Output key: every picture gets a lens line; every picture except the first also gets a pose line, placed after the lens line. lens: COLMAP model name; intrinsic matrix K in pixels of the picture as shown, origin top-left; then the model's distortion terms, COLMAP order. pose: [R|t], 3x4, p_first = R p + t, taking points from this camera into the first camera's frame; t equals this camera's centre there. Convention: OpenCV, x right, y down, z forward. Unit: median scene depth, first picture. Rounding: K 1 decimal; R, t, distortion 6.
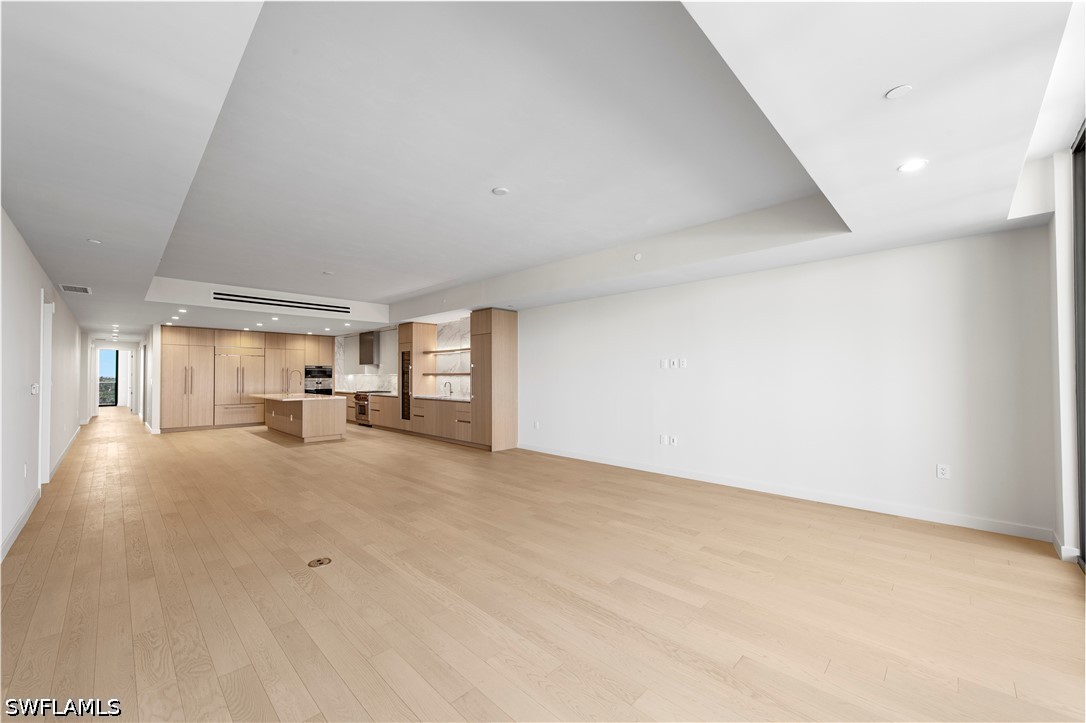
lens RADIAL K [[425.2, 0, 538.9], [0, 425.2, 368.1], [0, 0, 1]] dist [0.002287, 0.000814]
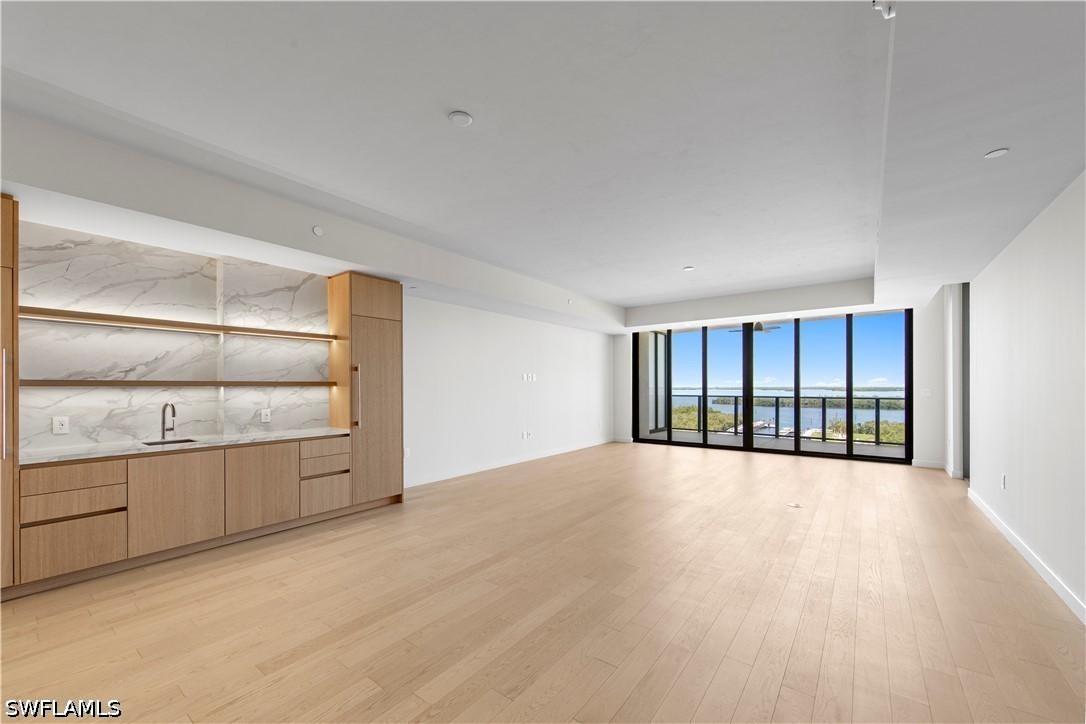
lens RADIAL K [[425.2, 0, 550.3], [0, 425.2, 388.1], [0, 0, 1]] dist [0.002287, 0.000814]
pose [[-0.149458, -0.000861, 0.988768, -0.530294], [-0.011858, 0.999929, -0.000921, 0.011934], [-0.988697, -0.011862, -0.149457, 0.584029]]
